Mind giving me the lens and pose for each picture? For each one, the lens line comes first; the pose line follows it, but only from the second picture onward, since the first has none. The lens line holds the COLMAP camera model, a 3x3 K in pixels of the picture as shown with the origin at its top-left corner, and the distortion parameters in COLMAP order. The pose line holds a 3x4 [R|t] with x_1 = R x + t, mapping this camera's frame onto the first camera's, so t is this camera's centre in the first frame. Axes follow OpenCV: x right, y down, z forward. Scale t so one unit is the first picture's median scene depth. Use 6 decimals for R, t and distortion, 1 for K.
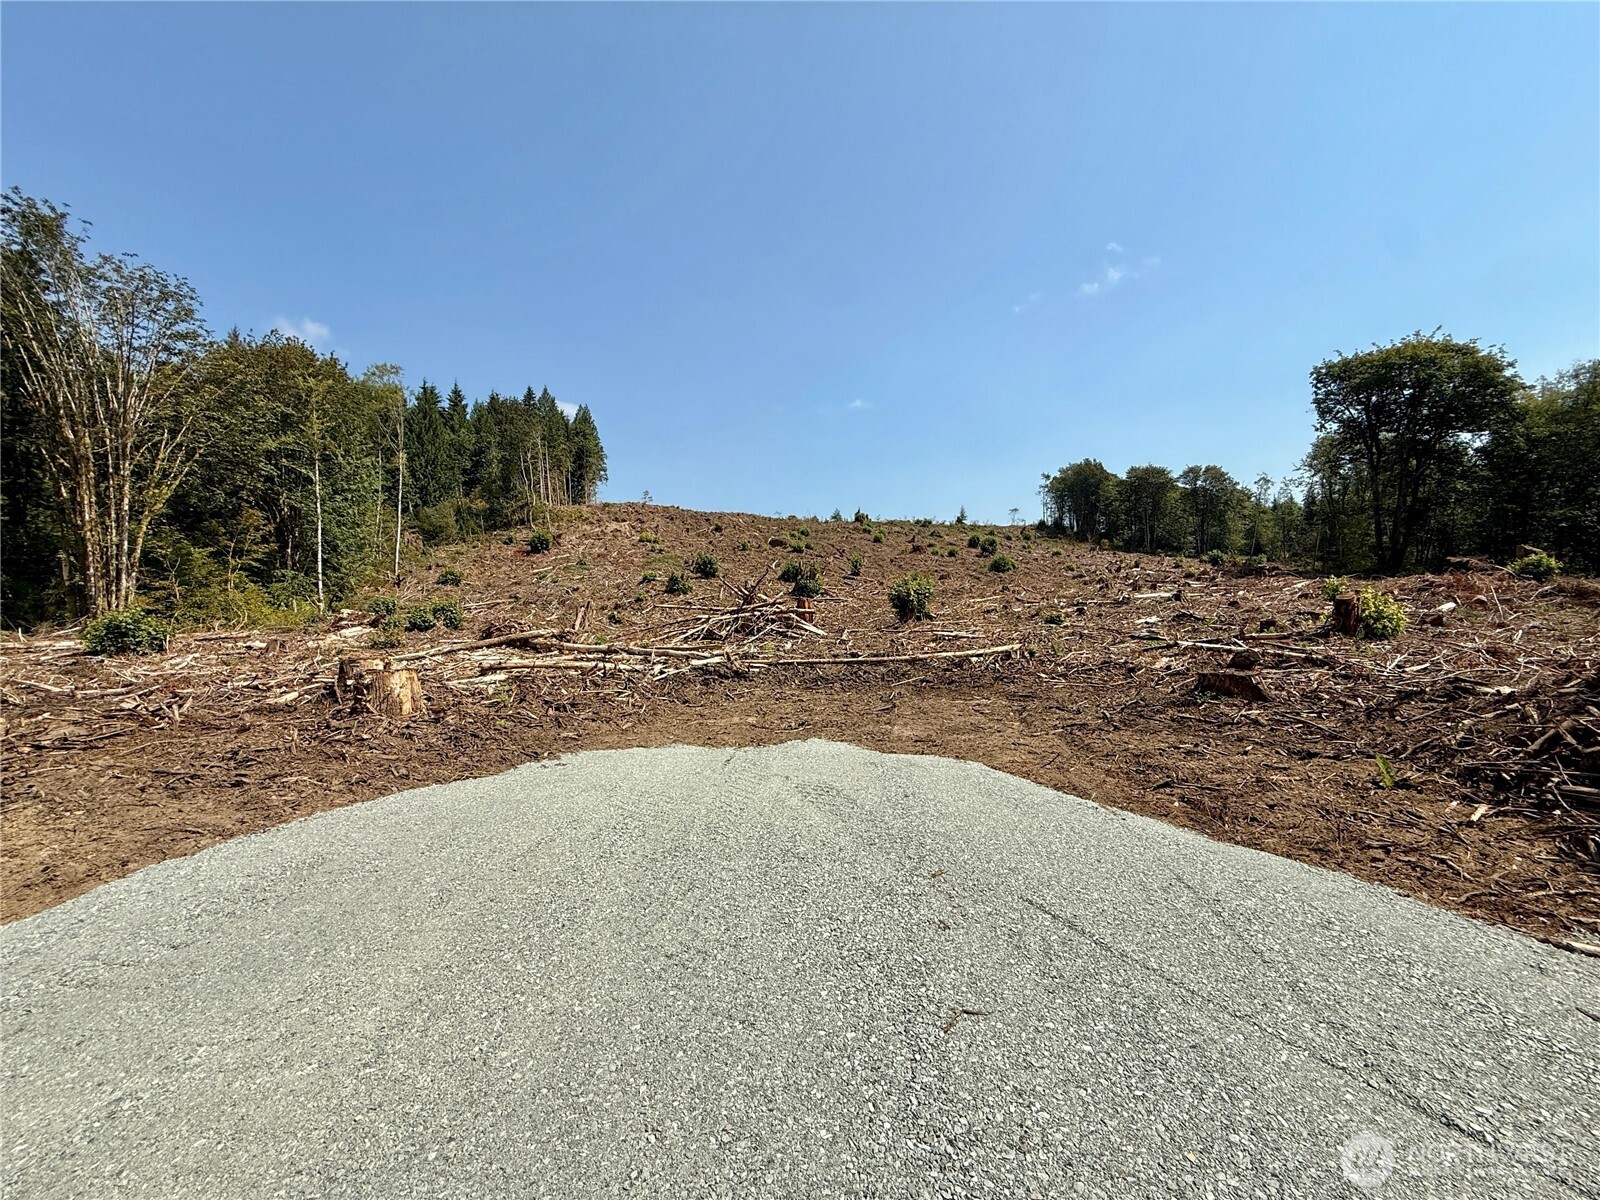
lens RADIAL K [[642.9, 0, 794.5], [0, 642.9, 602.8], [0, 0, 1]] dist [0.002652, 0.000190]
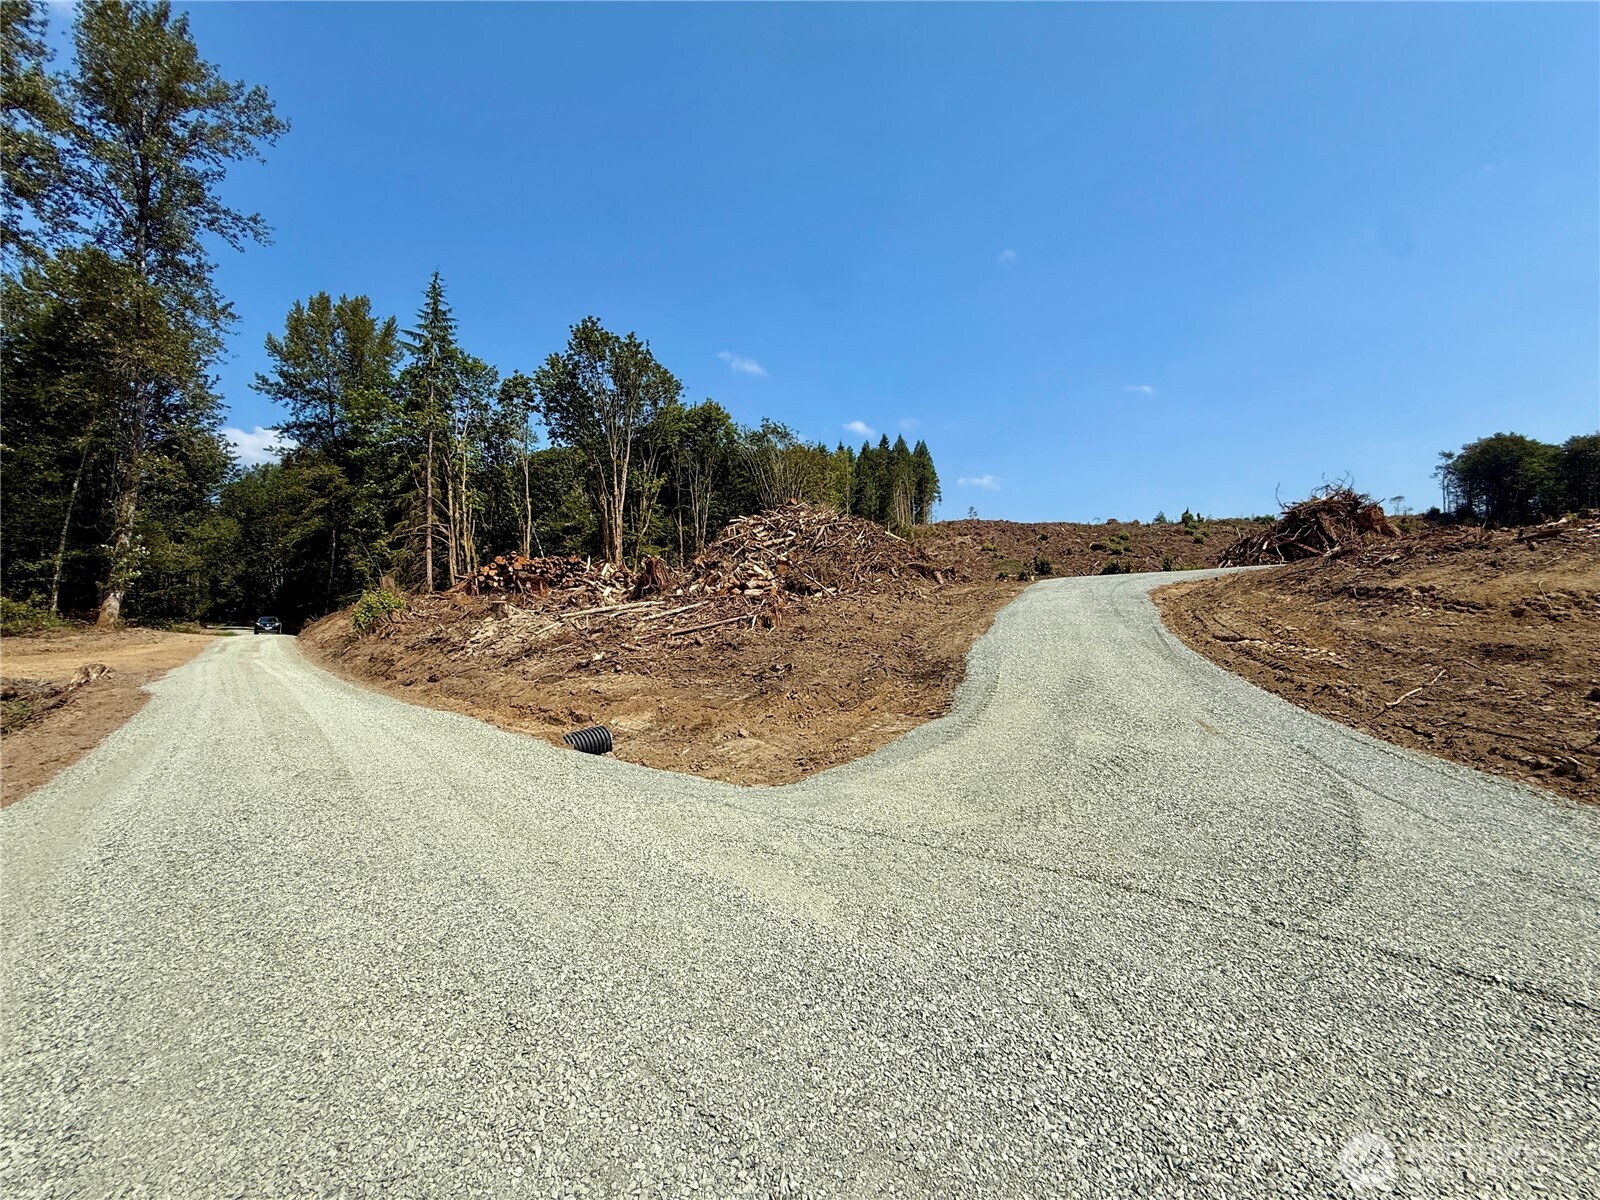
lens RADIAL K [[642.9, 0, 794.5], [0, 642.9, 602.8], [0, 0, 1]] dist [0.002652, 0.000190]
pose [[0.895203, -0.001433, -0.445656, 0.000889], [-0.004307, 0.999920, -0.011866, 0.020368], [0.445637, 0.012542, 0.895126, -0.244890]]
